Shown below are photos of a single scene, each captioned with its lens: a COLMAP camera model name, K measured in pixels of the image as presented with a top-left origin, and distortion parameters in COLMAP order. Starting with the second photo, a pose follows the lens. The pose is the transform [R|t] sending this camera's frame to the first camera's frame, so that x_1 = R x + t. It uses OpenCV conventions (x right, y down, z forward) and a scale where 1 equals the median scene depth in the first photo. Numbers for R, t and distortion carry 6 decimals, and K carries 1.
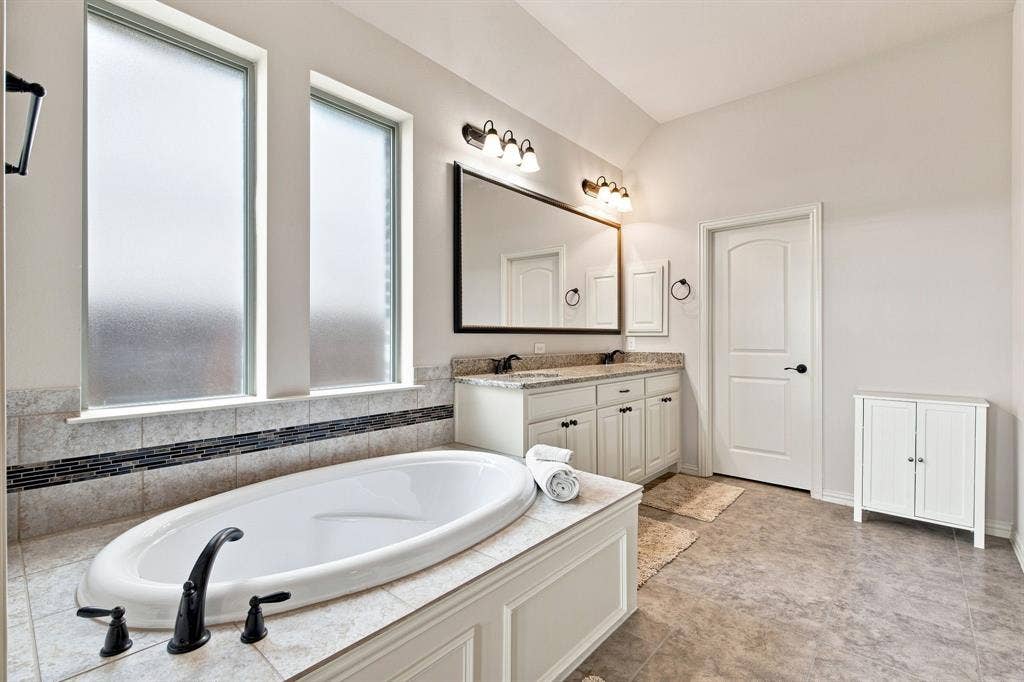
lens RADIAL K [[460.7, 0, 511.5], [0, 460.7, 337.9], [0, 0, 1]] dist [0.001867, -0.000817]
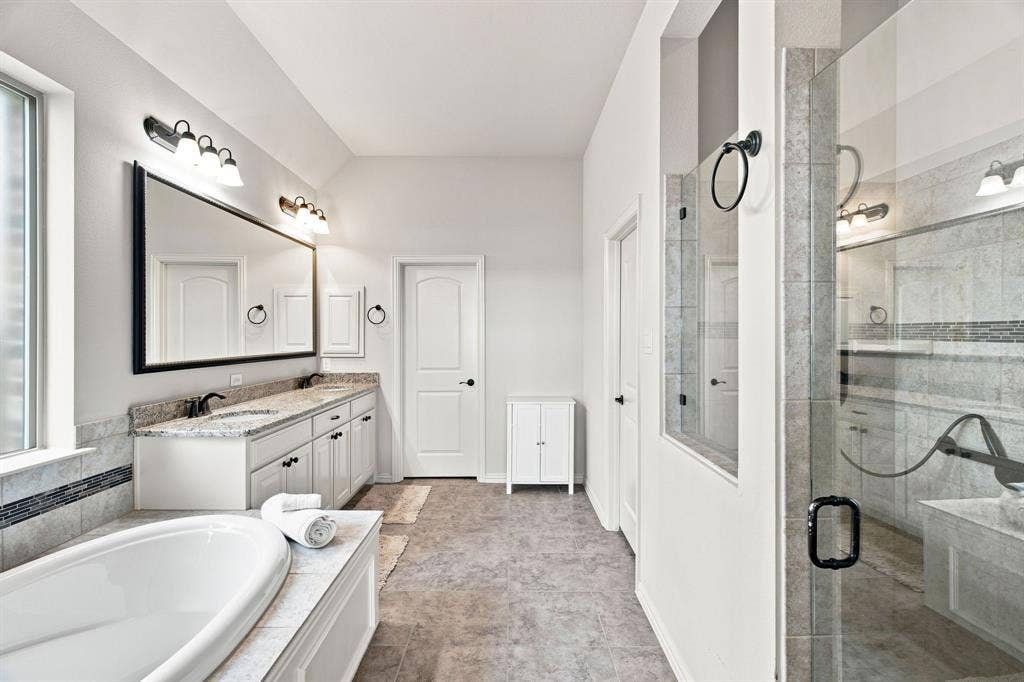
lens RADIAL K [[460.7, 0, 511.5], [0, 460.7, 337.9], [0, 0, 1]] dist [0.001867, -0.000817]
pose [[0.749889, -0.002867, 0.661558, -0.159563], [0.002217, 0.999996, 0.001820, -0.072864], [-0.661560, 0.000102, 0.749892, -0.036020]]
